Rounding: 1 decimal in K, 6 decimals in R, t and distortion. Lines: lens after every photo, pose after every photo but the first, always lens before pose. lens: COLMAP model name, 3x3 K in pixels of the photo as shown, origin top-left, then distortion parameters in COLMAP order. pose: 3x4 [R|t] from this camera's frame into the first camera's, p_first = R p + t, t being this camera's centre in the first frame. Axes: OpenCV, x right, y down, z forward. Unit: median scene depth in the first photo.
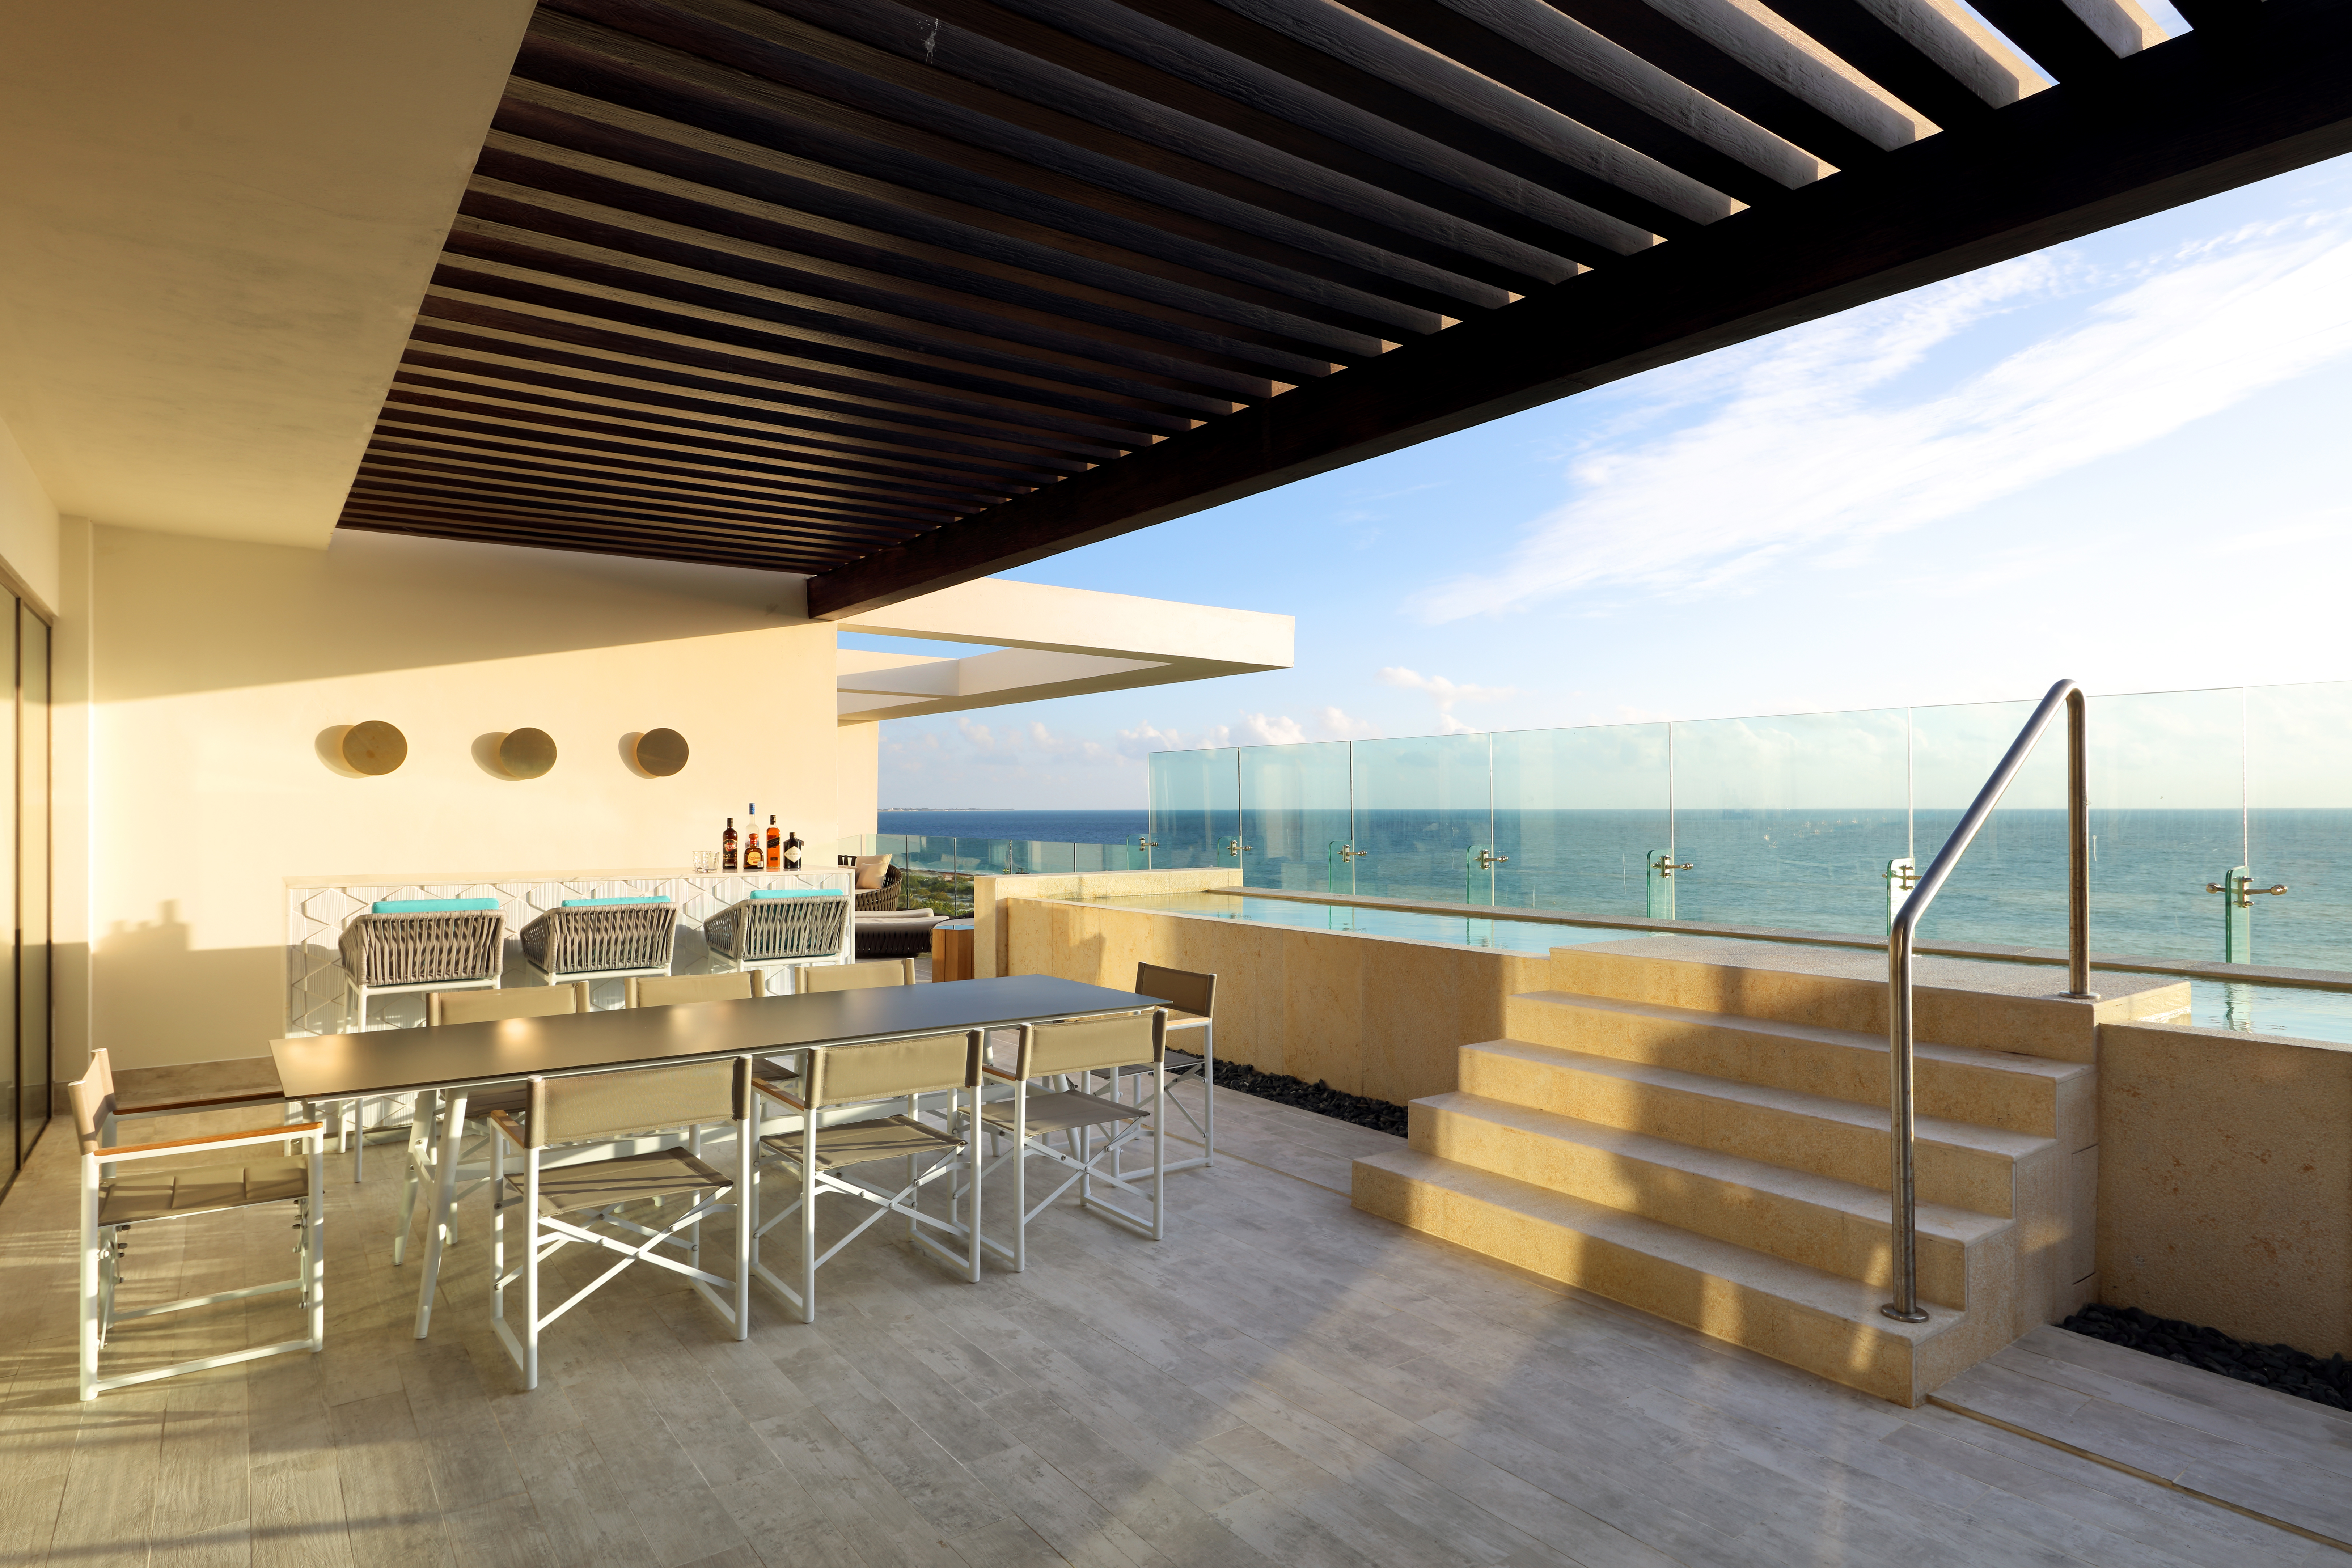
lens RADIAL K [[1290.0, 0, 1169.5], [0, 1290.0, 786.2], [0, 0, 1]] dist [0.000395, 0.000252]
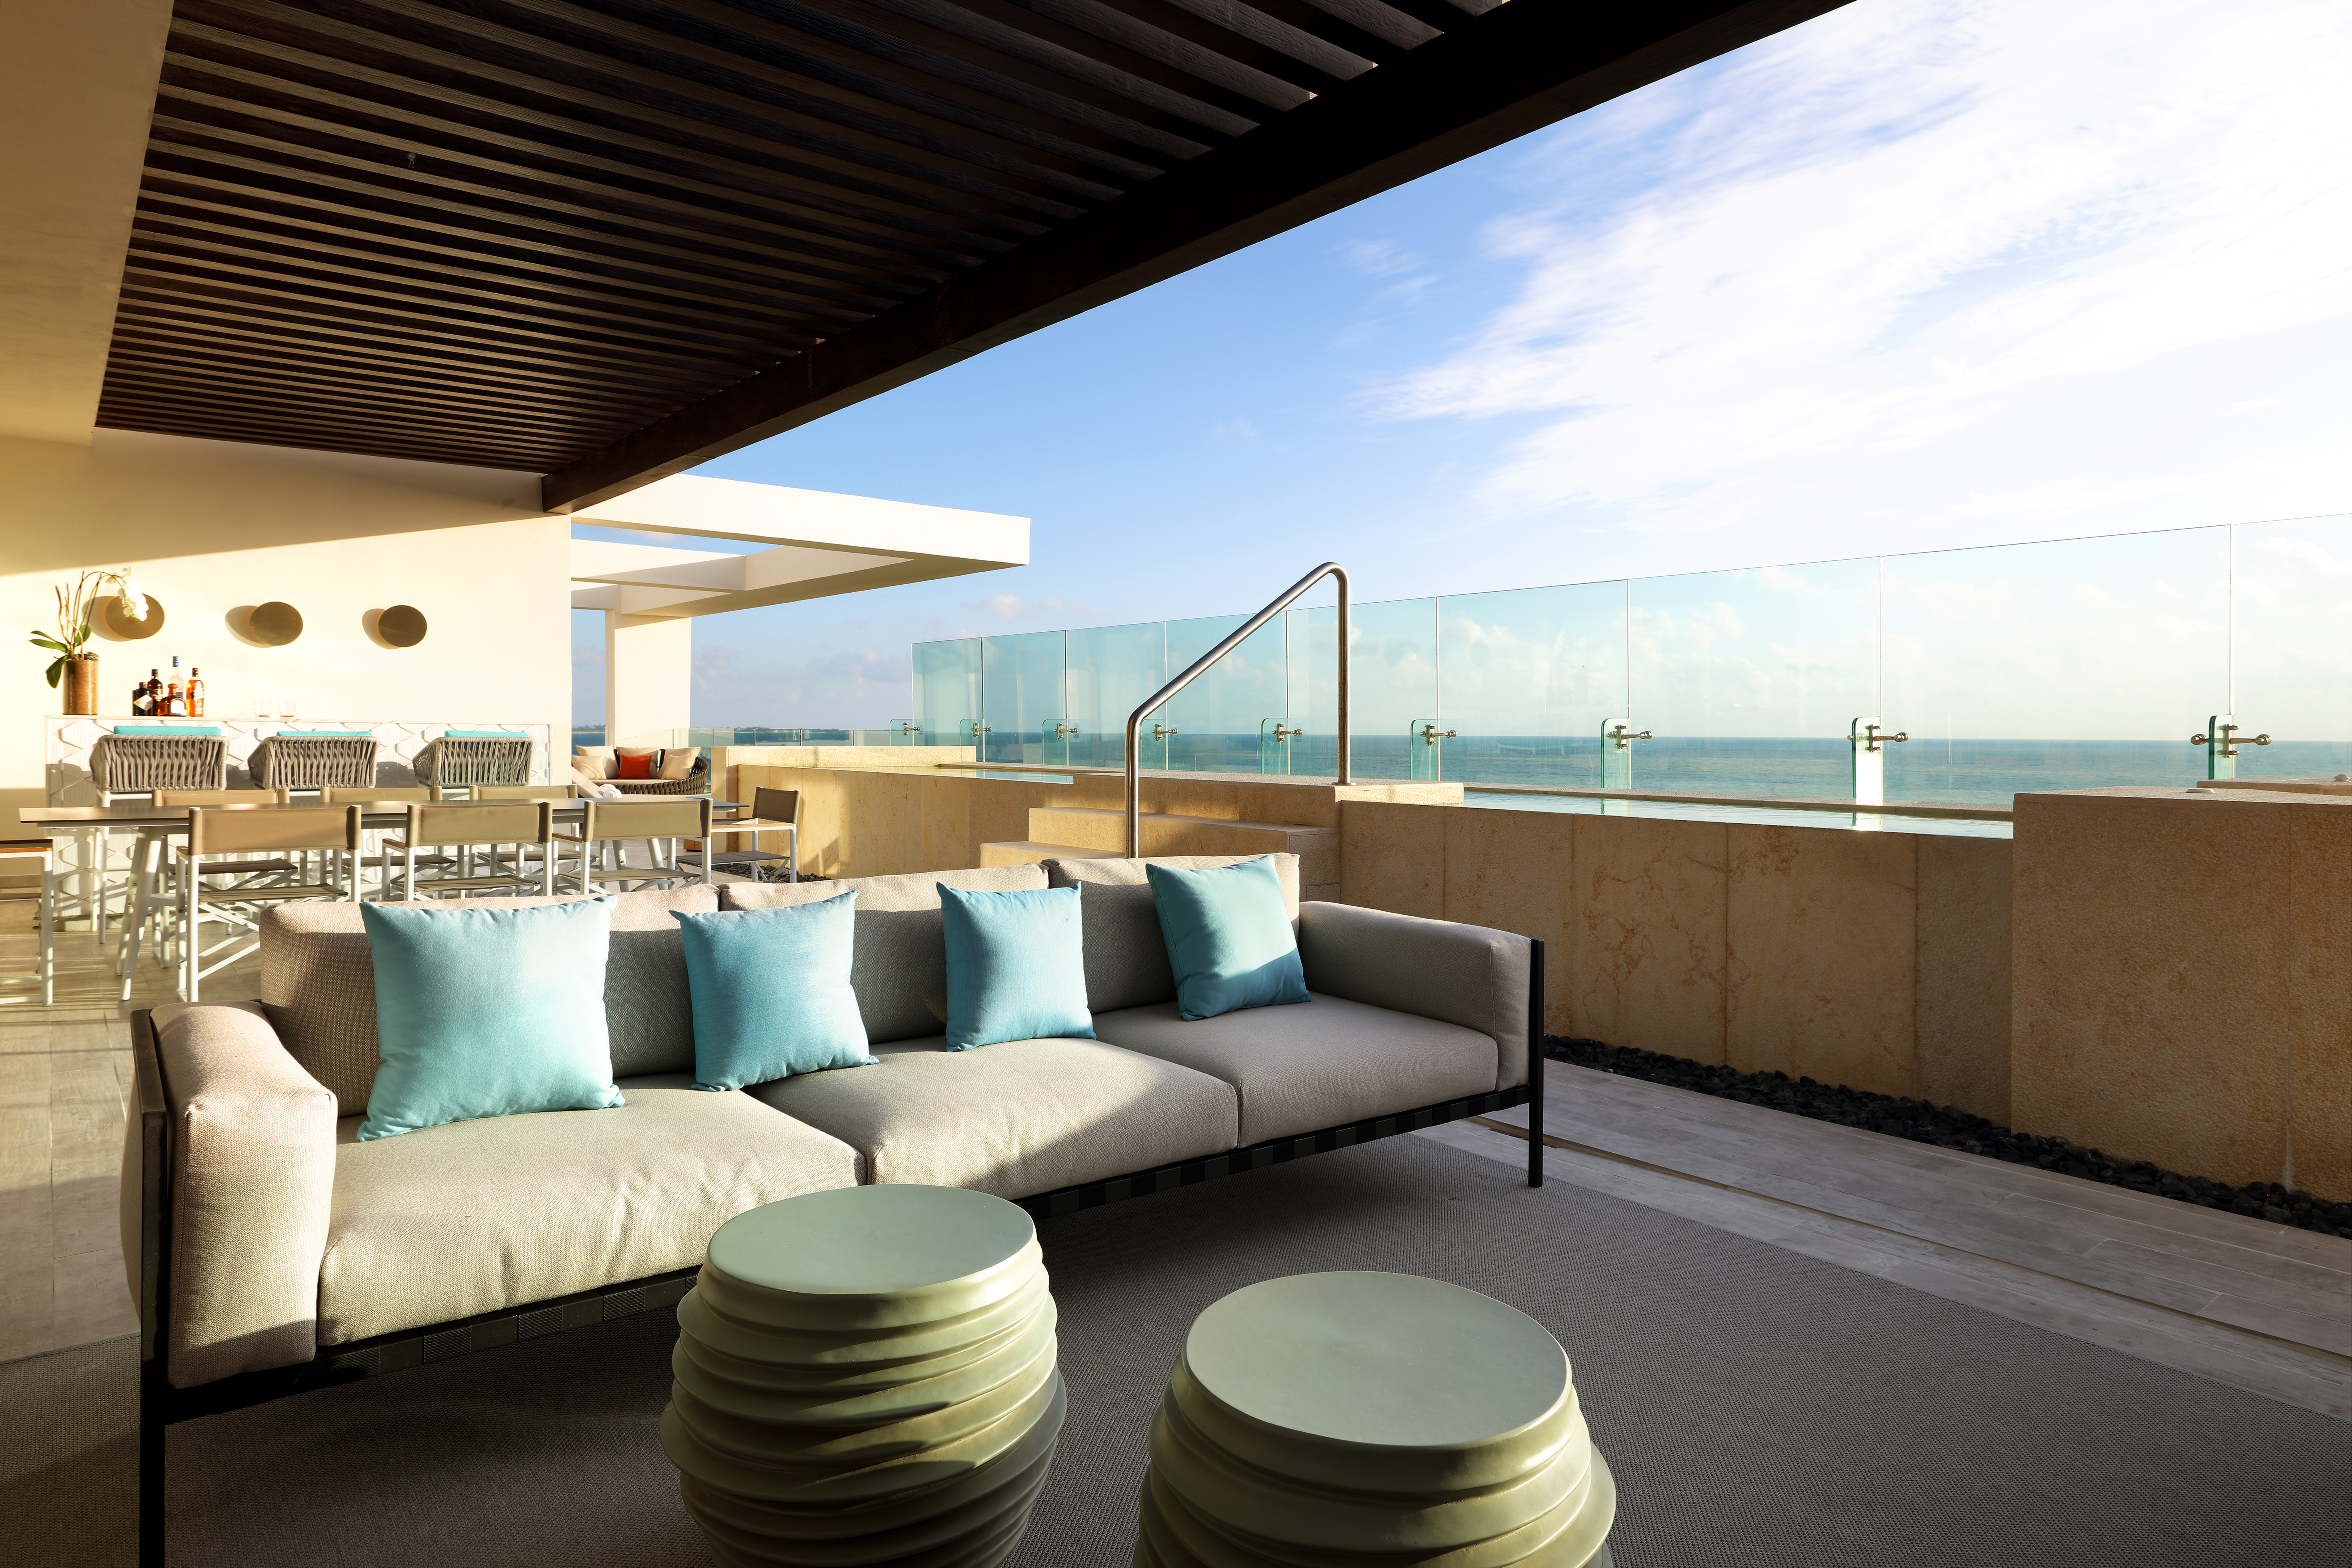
lens RADIAL K [[1408.7, 0, 1200.4], [0, 1408.7, 732.9], [0, 0, 1]] dist [0.001193, -0.001539]
pose [[0.998337, 0.006904, 0.057240, 0.332090], [-0.007805, 0.999849, 0.015549, 0.059483], [-0.057124, -0.015970, 0.998239, -0.399366]]
